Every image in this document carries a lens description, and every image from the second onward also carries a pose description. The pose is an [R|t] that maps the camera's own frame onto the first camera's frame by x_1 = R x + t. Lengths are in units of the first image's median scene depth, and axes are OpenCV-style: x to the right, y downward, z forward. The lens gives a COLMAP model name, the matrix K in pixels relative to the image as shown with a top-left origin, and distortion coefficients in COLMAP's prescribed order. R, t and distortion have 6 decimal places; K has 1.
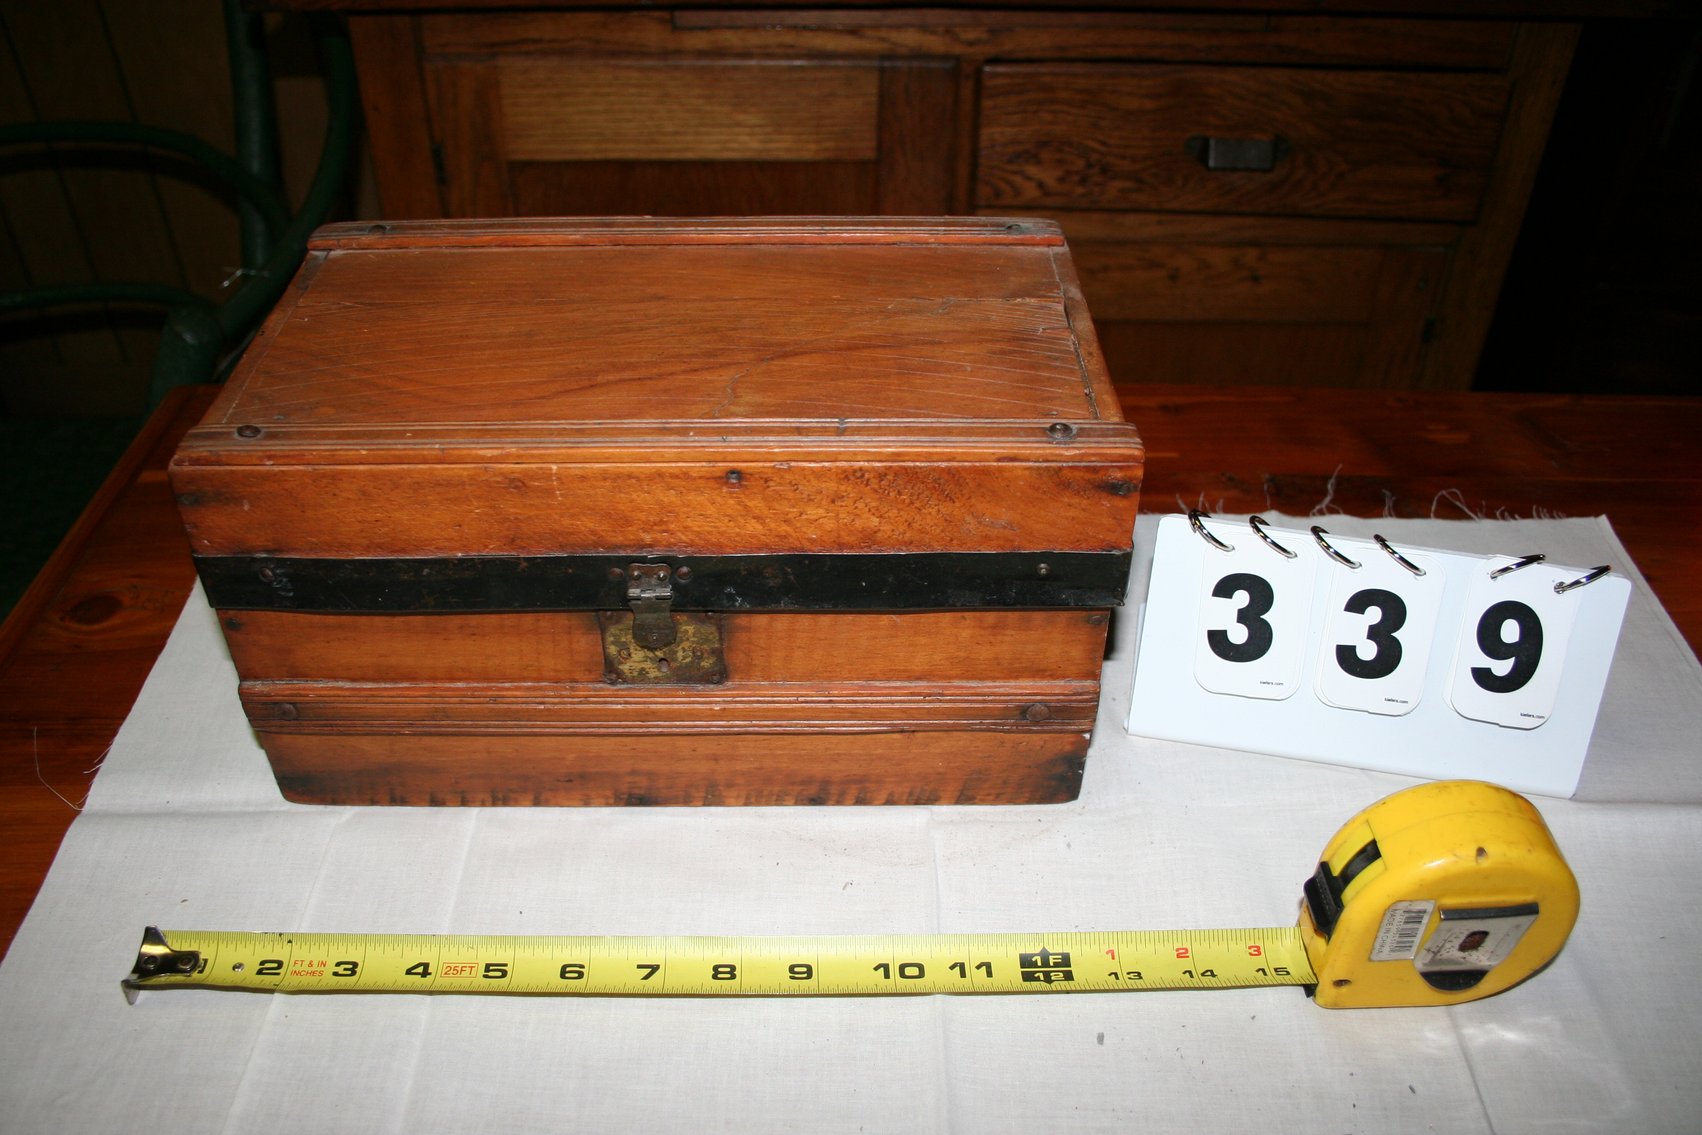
lens RADIAL K [[1361.7, 0, 851.1], [0, 1361.7, 568.9], [0, 0, 1]] dist [-0.134688, 0.091877]
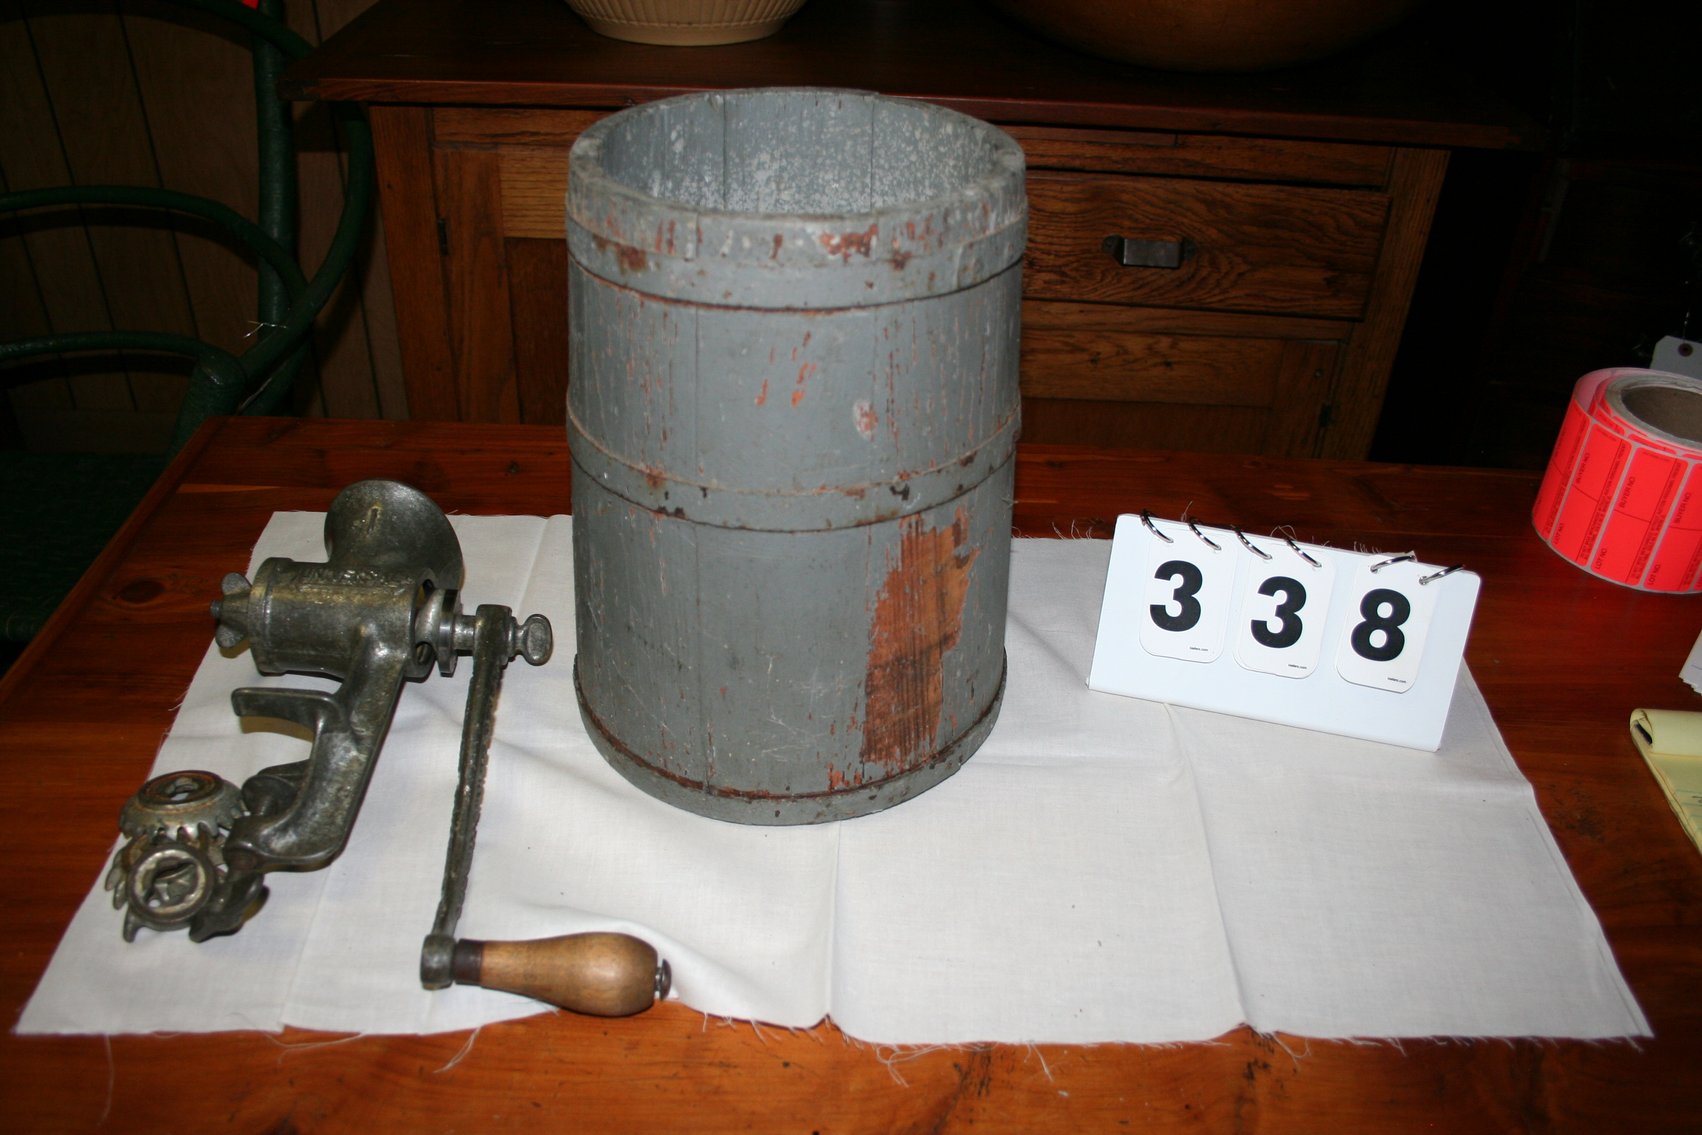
lens RADIAL K [[1361.7, 0, 860.2], [0, 1361.7, 584.1], [0, 0, 1]] dist [-0.134688, 0.091877]
pose [[0.999314, 0.032843, 0.017132, 0.034483], [-0.031912, 0.998134, -0.052059, 0.037050], [-0.018810, 0.051476, 0.998497, -0.122280]]
